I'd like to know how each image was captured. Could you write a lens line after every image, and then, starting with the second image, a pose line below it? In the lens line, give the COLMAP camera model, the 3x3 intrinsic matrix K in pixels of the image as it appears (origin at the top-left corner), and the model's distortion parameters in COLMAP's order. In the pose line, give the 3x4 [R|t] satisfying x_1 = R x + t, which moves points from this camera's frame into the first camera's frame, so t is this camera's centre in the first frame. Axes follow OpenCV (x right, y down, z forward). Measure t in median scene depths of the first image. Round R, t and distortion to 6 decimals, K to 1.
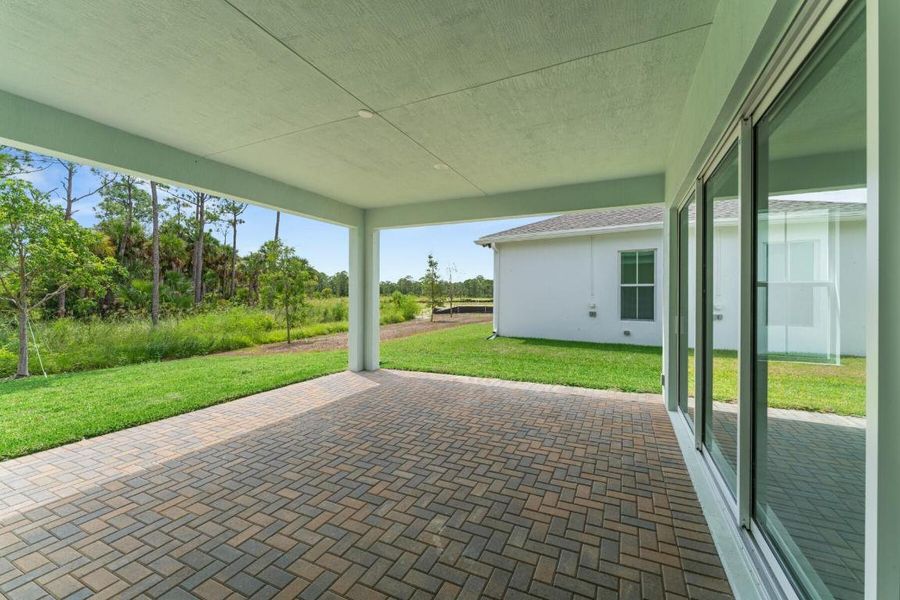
lens RADIAL K [[376.6, 0, 450.6], [0, 376.6, 301.1], [0, 0, 1]] dist [-0.000590, -0.000049]
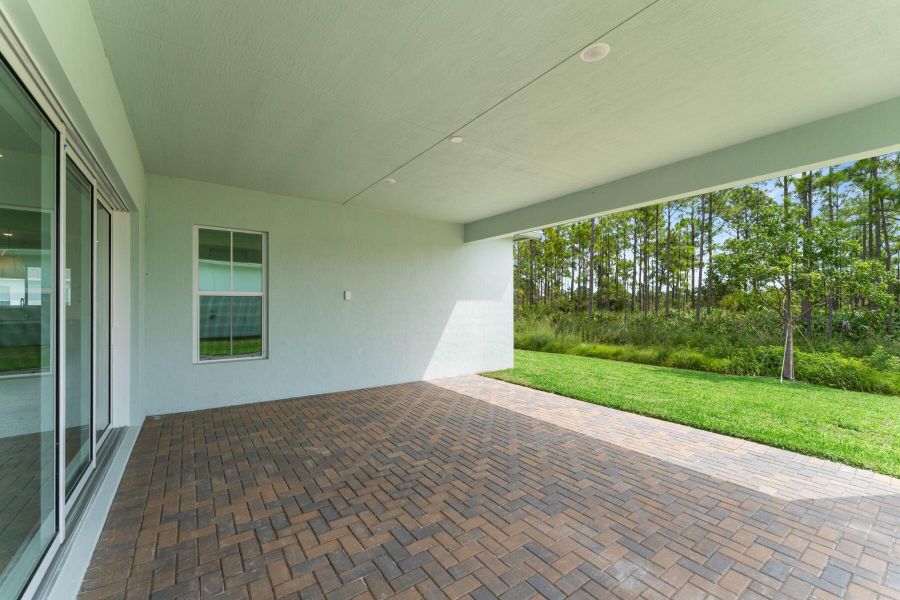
lens RADIAL K [[376.6, 0, 448.6], [0, 376.6, 301.1], [0, 0, 1]] dist [-0.000590, -0.000049]
pose [[-0.511993, -0.013687, -0.858880, 0.620992], [-0.012488, 0.999886, -0.008490, -0.013454], [0.858899, 0.006378, -0.512106, 1.326249]]
